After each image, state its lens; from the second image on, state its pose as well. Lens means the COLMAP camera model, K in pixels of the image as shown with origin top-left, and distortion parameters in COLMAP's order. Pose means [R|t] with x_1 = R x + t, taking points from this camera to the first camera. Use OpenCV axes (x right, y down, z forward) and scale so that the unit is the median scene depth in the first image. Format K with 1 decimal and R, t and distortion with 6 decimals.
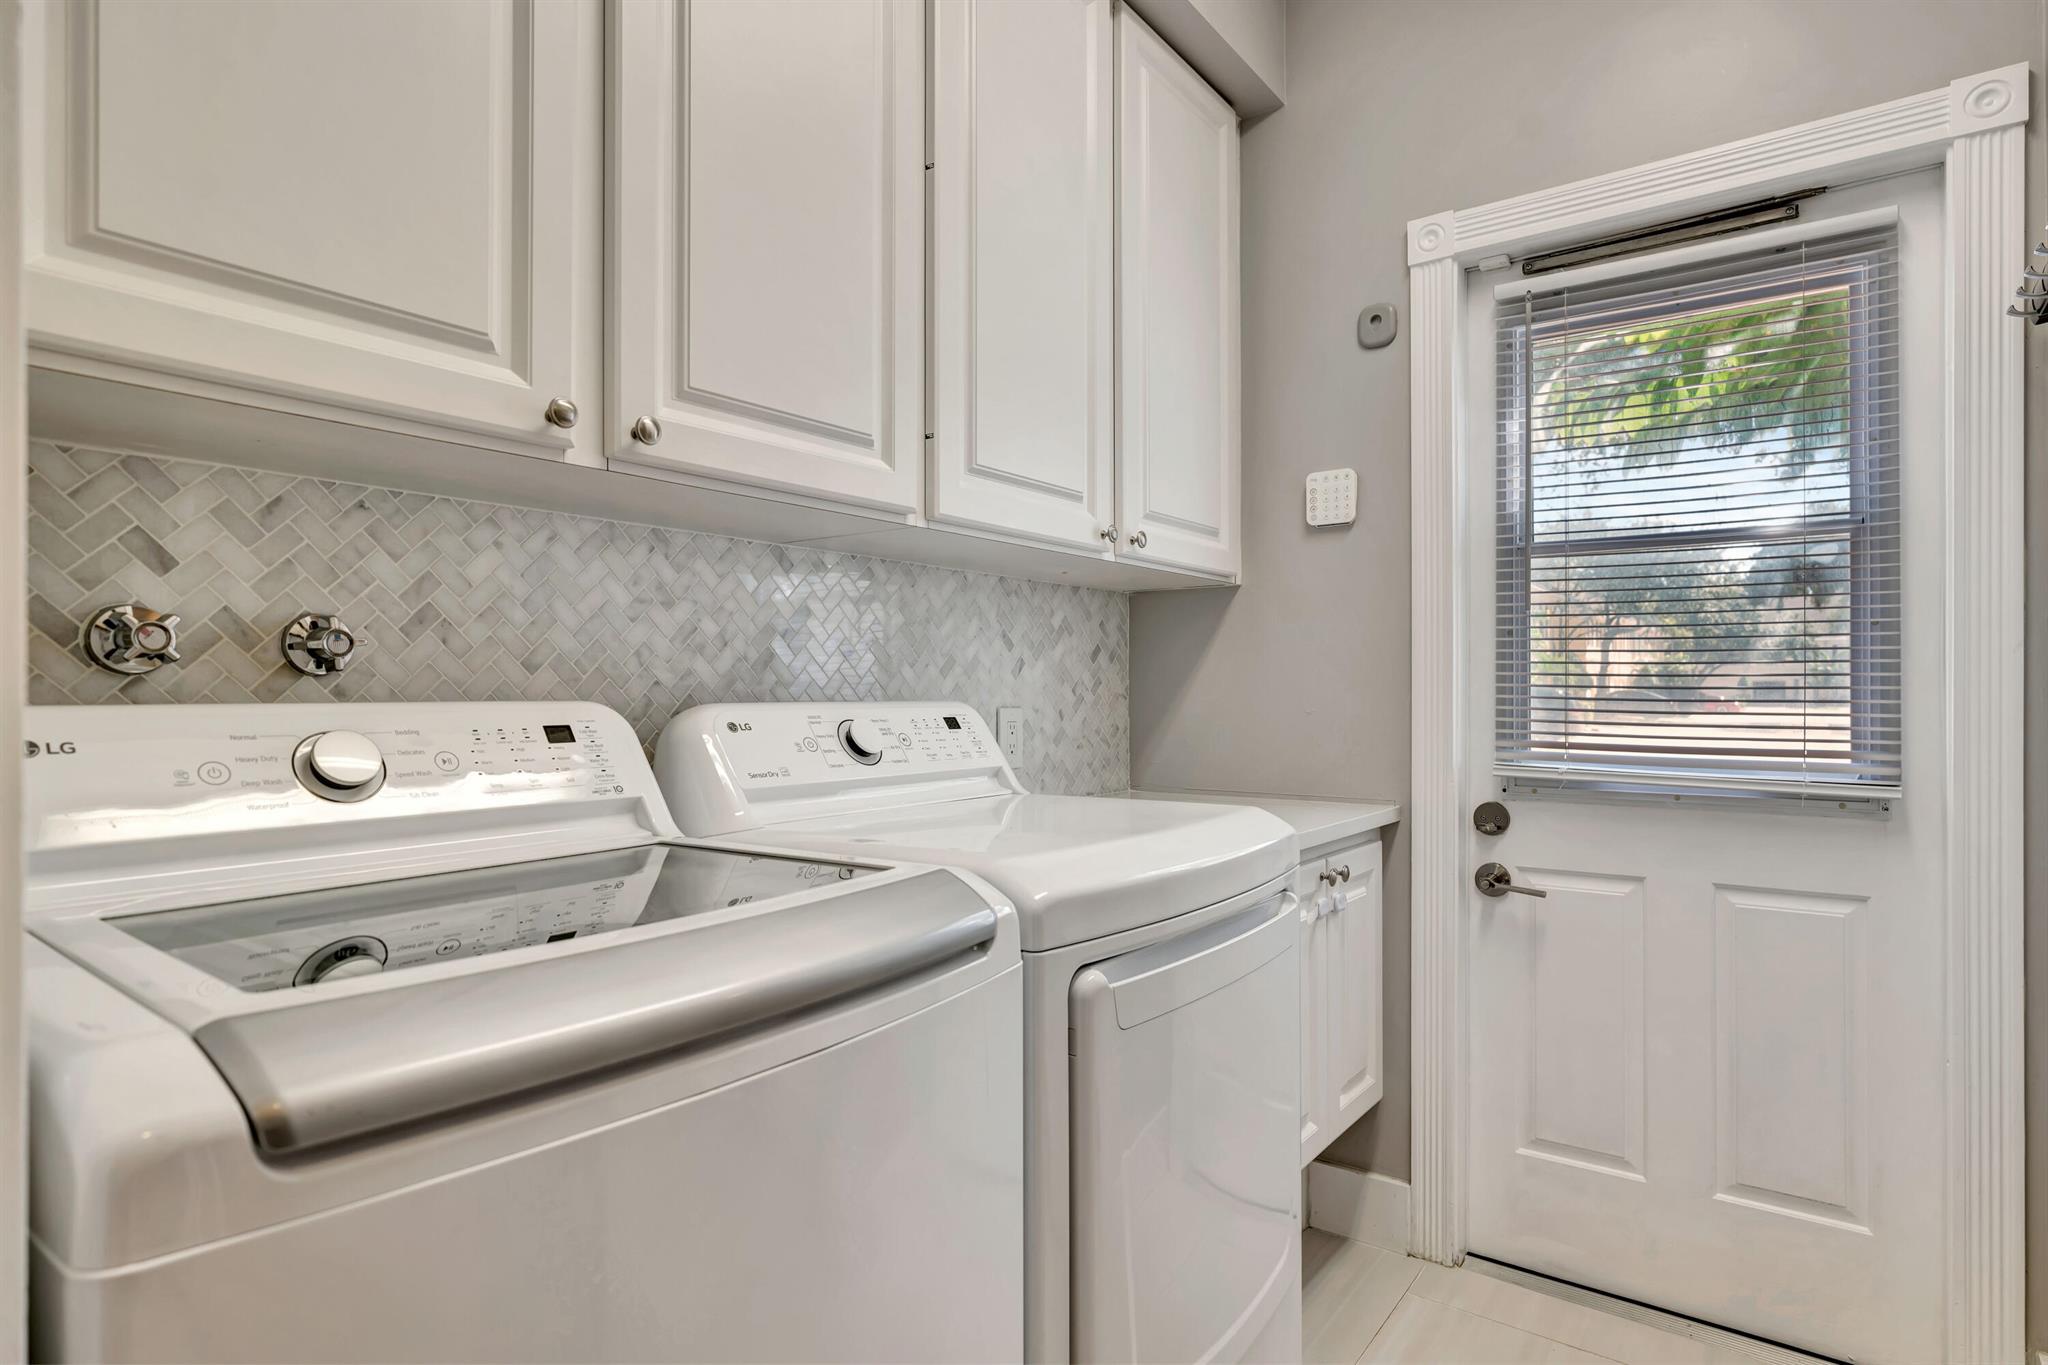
lens RADIAL K [[1066.8, 0, 1031.9], [0, 1066.8, 672.4], [0, 0, 1]] dist [-0.008920, 0.003549]
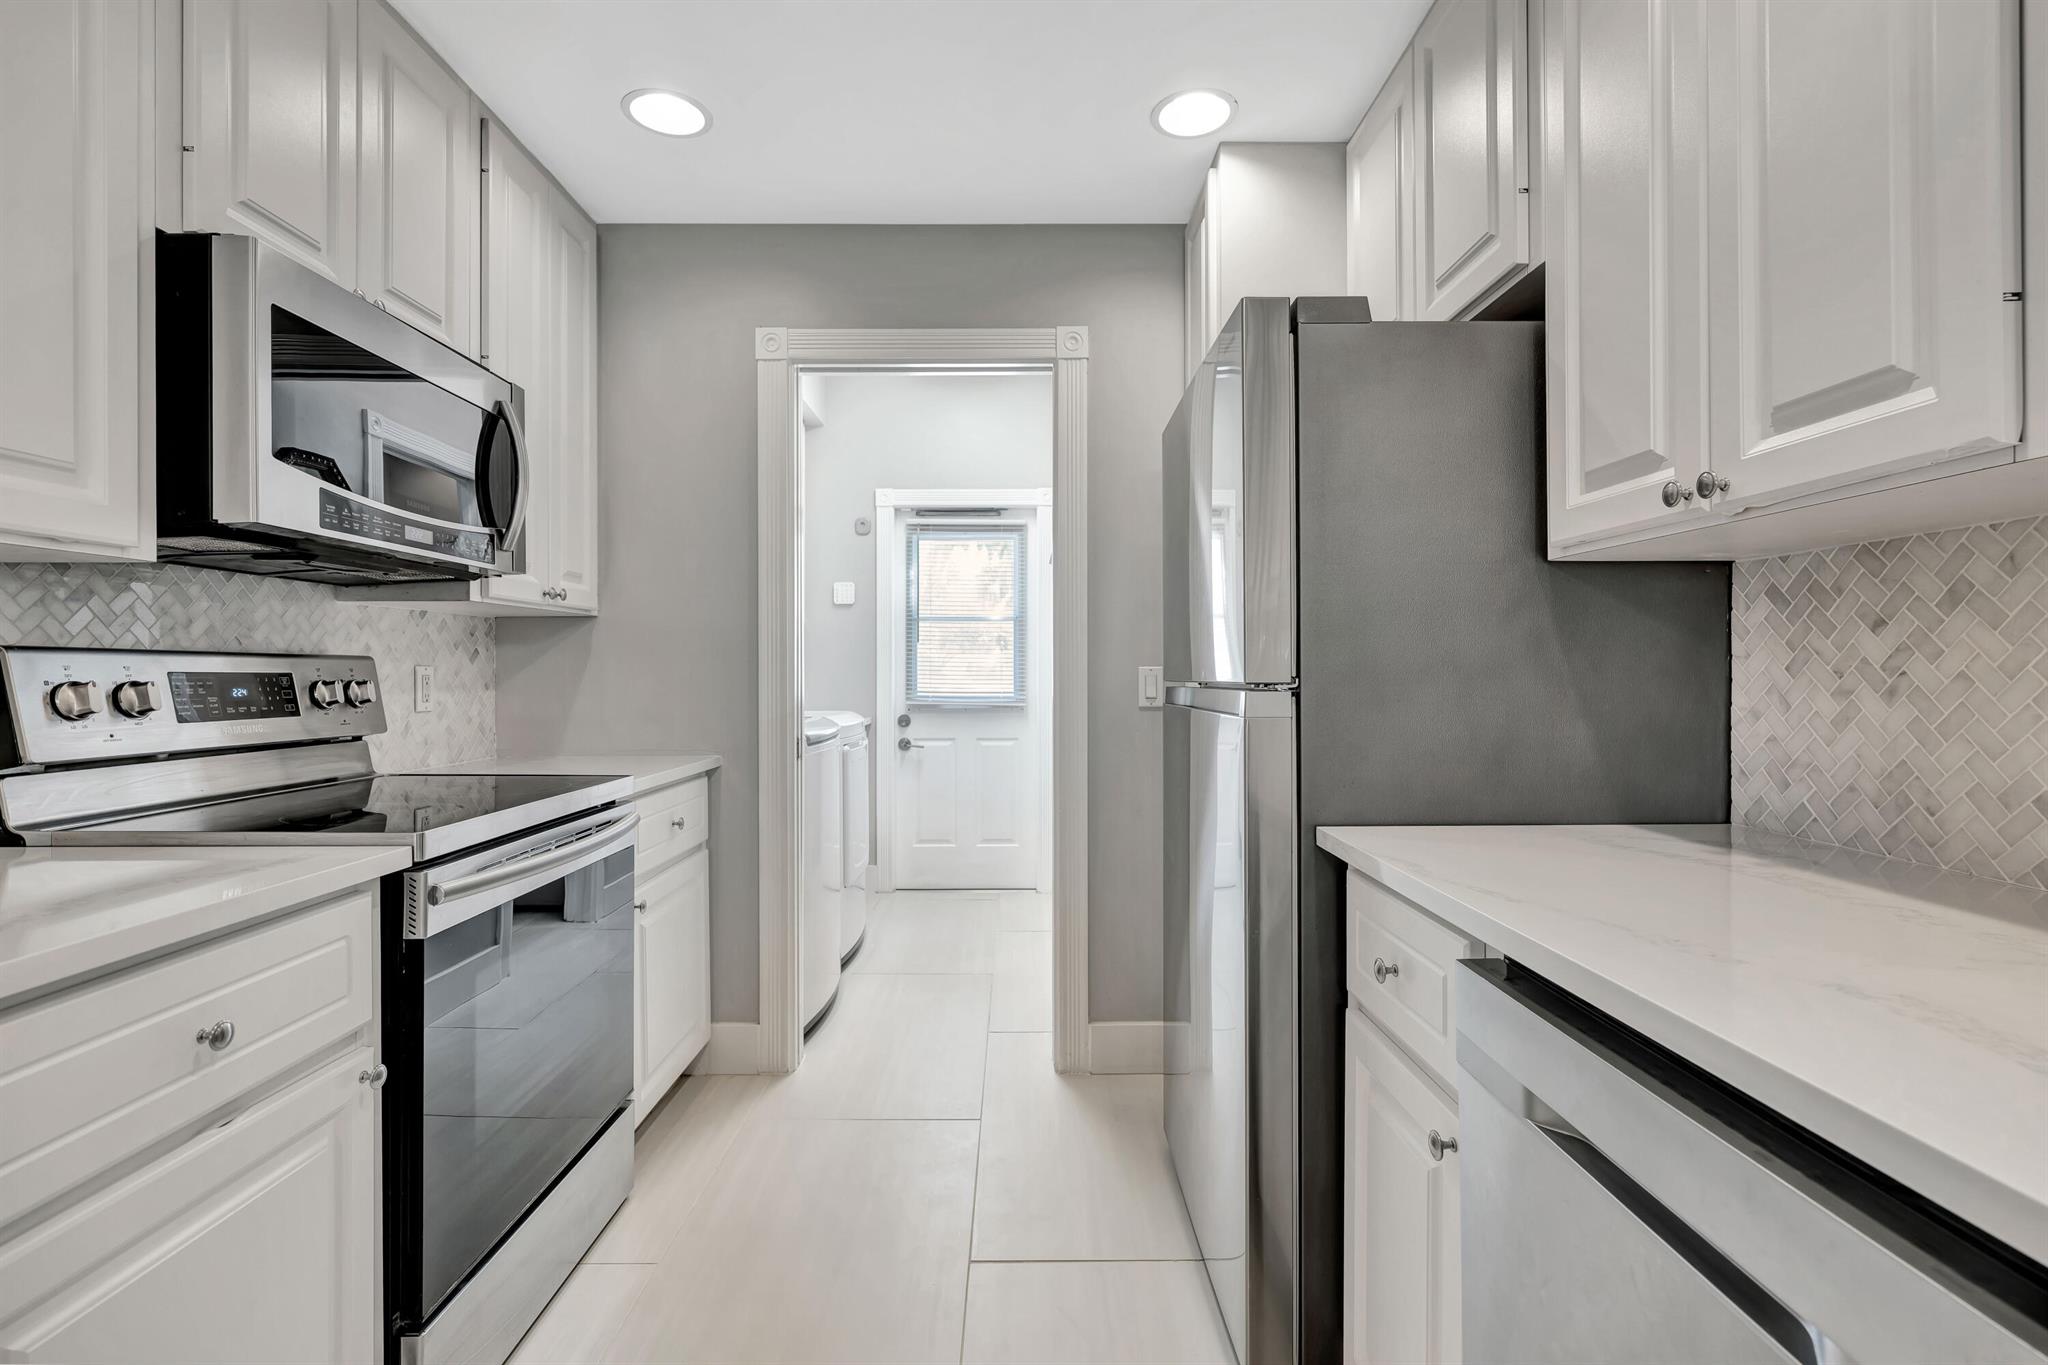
lens RADIAL K [[960.6, 0, 1021.1], [0, 960.6, 673.1], [0, 0, 1]] dist [-0.017405, 0.005402]
pose [[0.801155, -0.006850, 0.598418, -0.829101], [-0.002895, 0.999878, 0.015321, -0.019312], [-0.598450, -0.014006, 0.801038, -1.173775]]
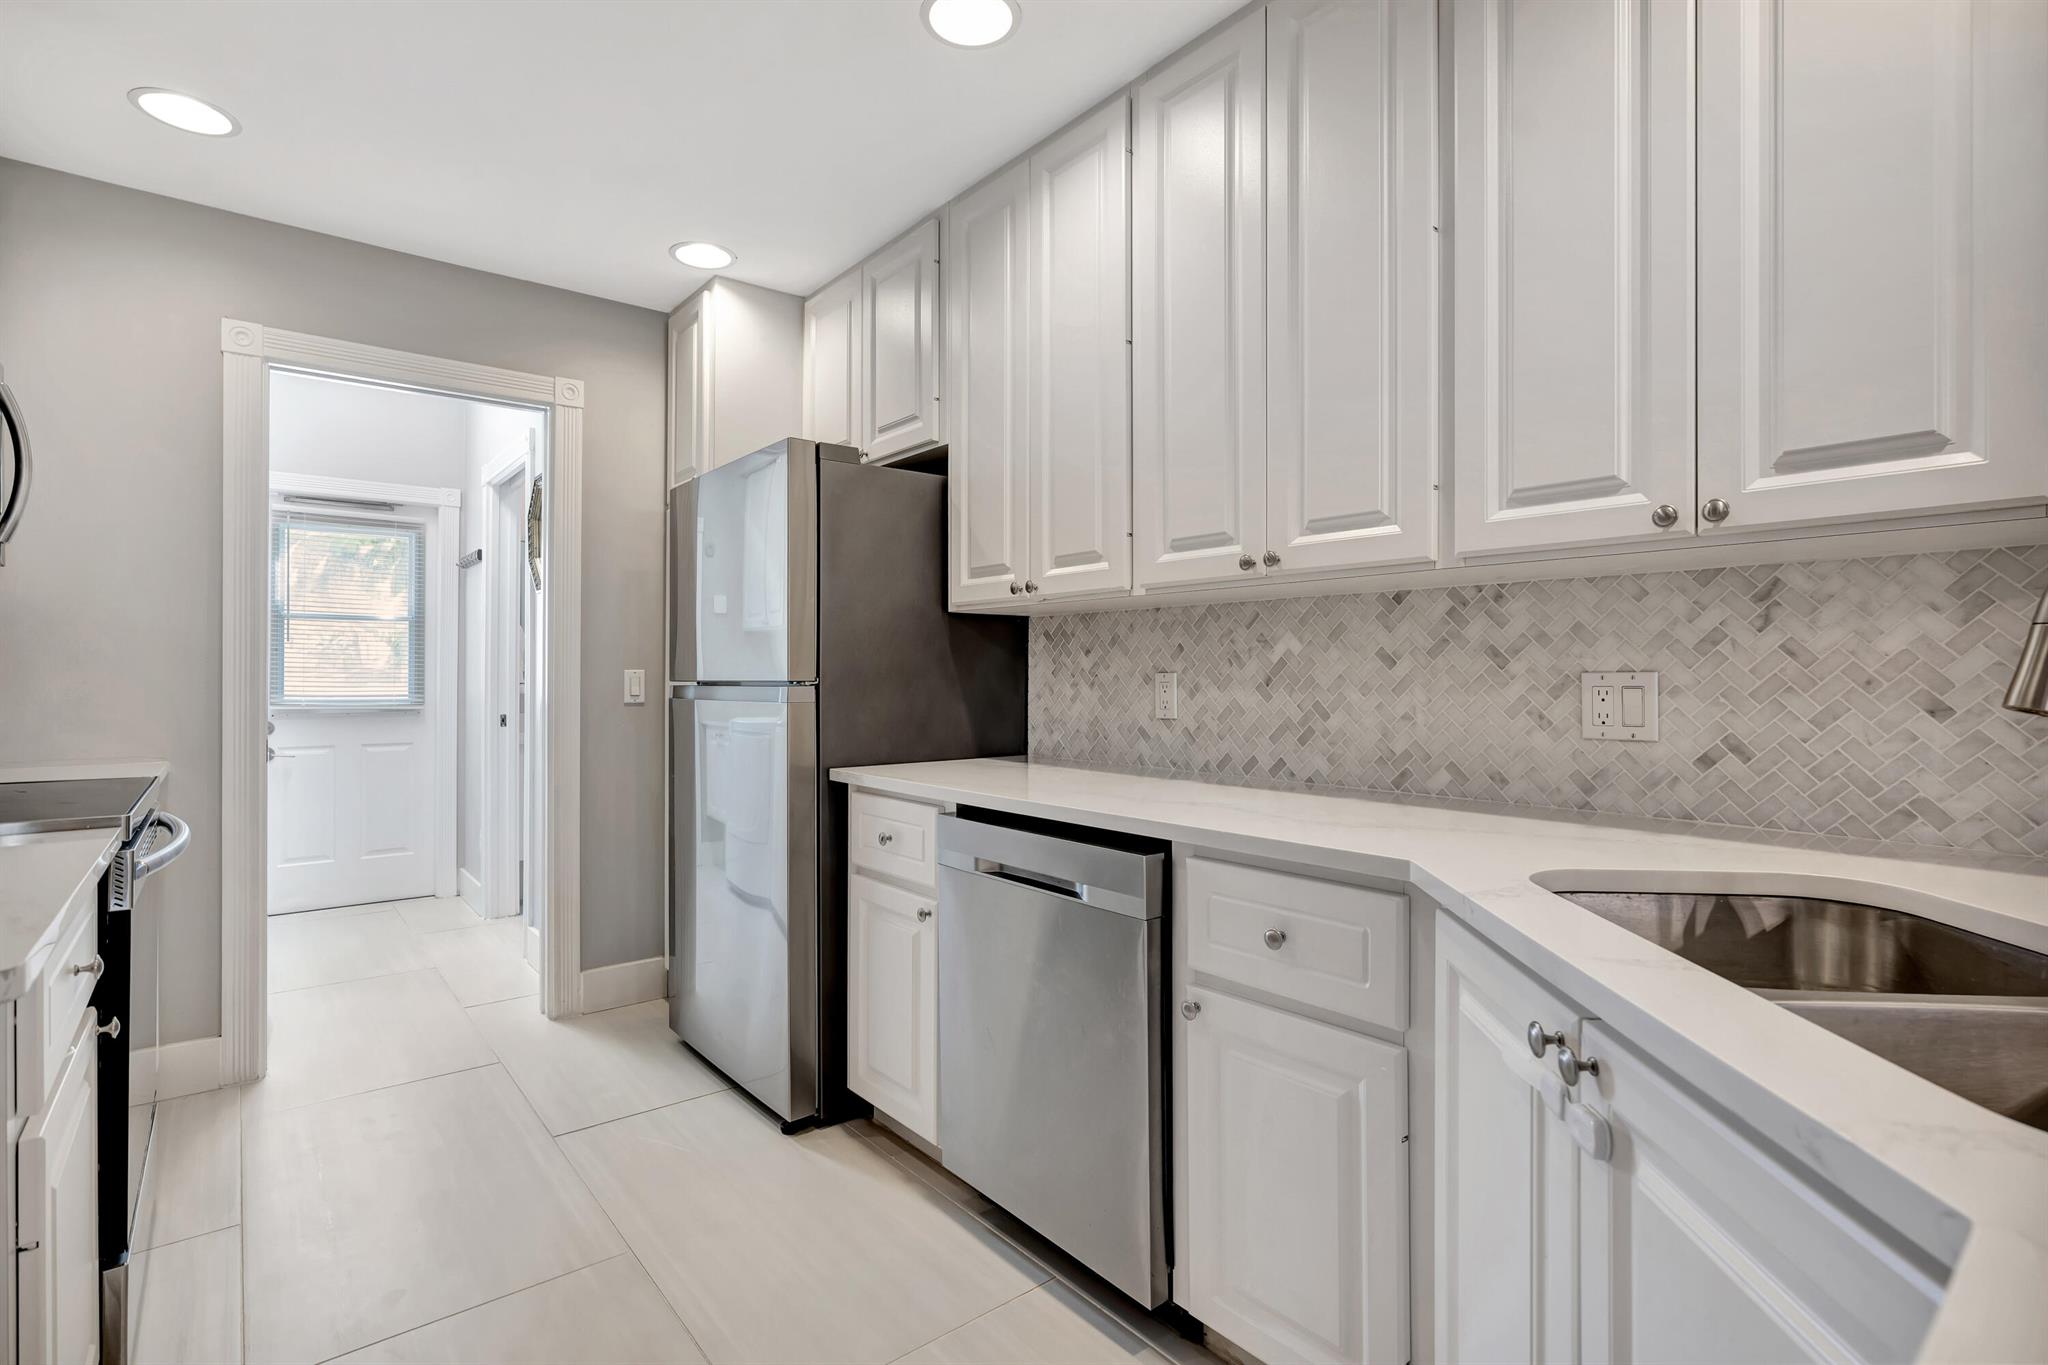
lens RADIAL K [[960.6, 0, 1026.7], [0, 960.6, 673.3], [0, 0, 1]] dist [-0.017405, 0.005402]
pose [[0.240843, -0.002644, 0.970560, -1.326040], [-0.013297, 0.999893, 0.006024, -0.021069], [-0.970473, -0.014357, 0.240783, -1.250983]]
